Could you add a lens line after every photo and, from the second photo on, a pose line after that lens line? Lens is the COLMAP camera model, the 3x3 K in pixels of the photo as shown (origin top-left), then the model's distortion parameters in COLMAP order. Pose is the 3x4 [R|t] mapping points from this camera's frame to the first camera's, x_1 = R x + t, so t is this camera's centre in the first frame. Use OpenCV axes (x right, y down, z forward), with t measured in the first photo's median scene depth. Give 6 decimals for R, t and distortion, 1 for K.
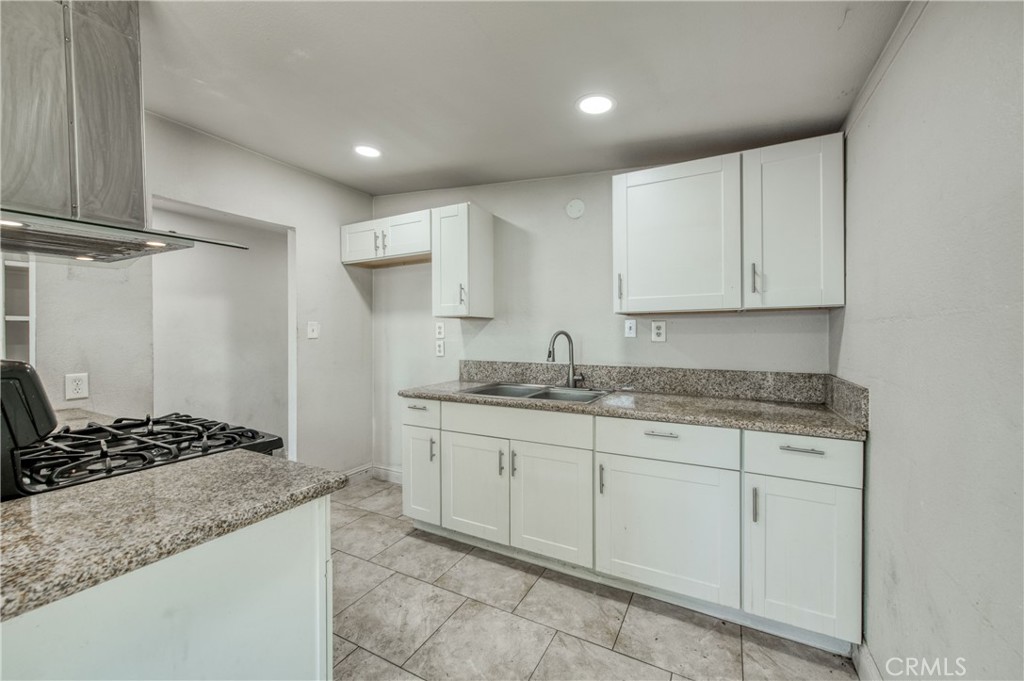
lens RADIAL K [[414.2, 0, 512.0], [0, 414.2, 340.5], [0, 0, 1]] dist [-0.024253, -0.000034]
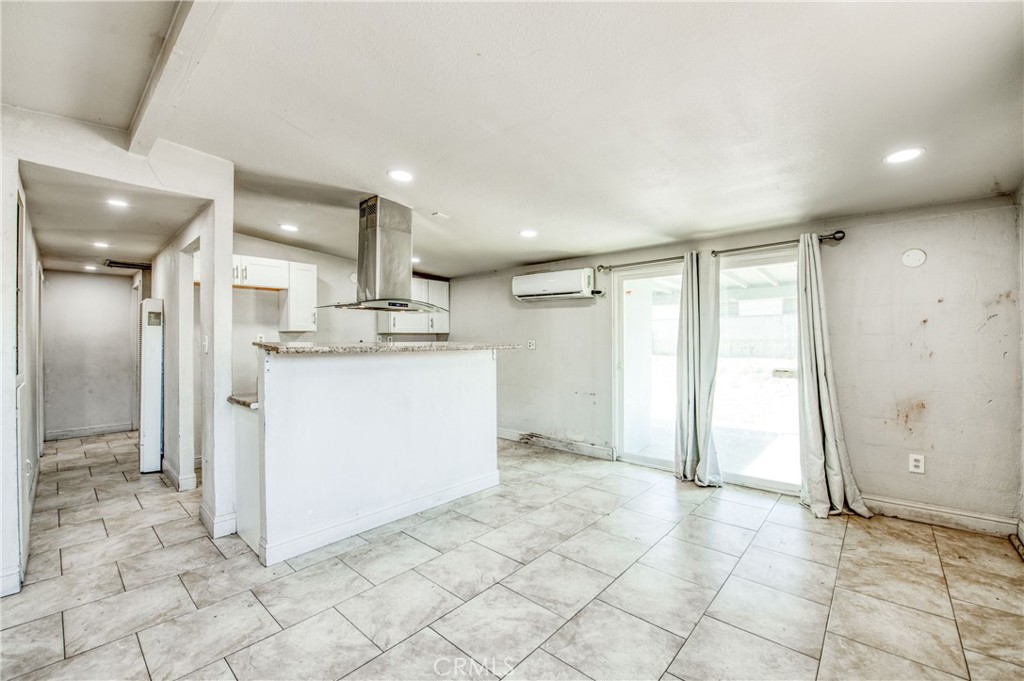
lens RADIAL K [[414.2, 0, 512.0], [0, 414.2, 340.5], [0, 0, 1]] dist [-0.024253, -0.000034]
pose [[0.231133, 0.001341, 0.972921, -1.927763], [0.018385, 0.999814, -0.005746, 0.002674], [-0.972749, 0.019216, 0.231065, -0.230756]]
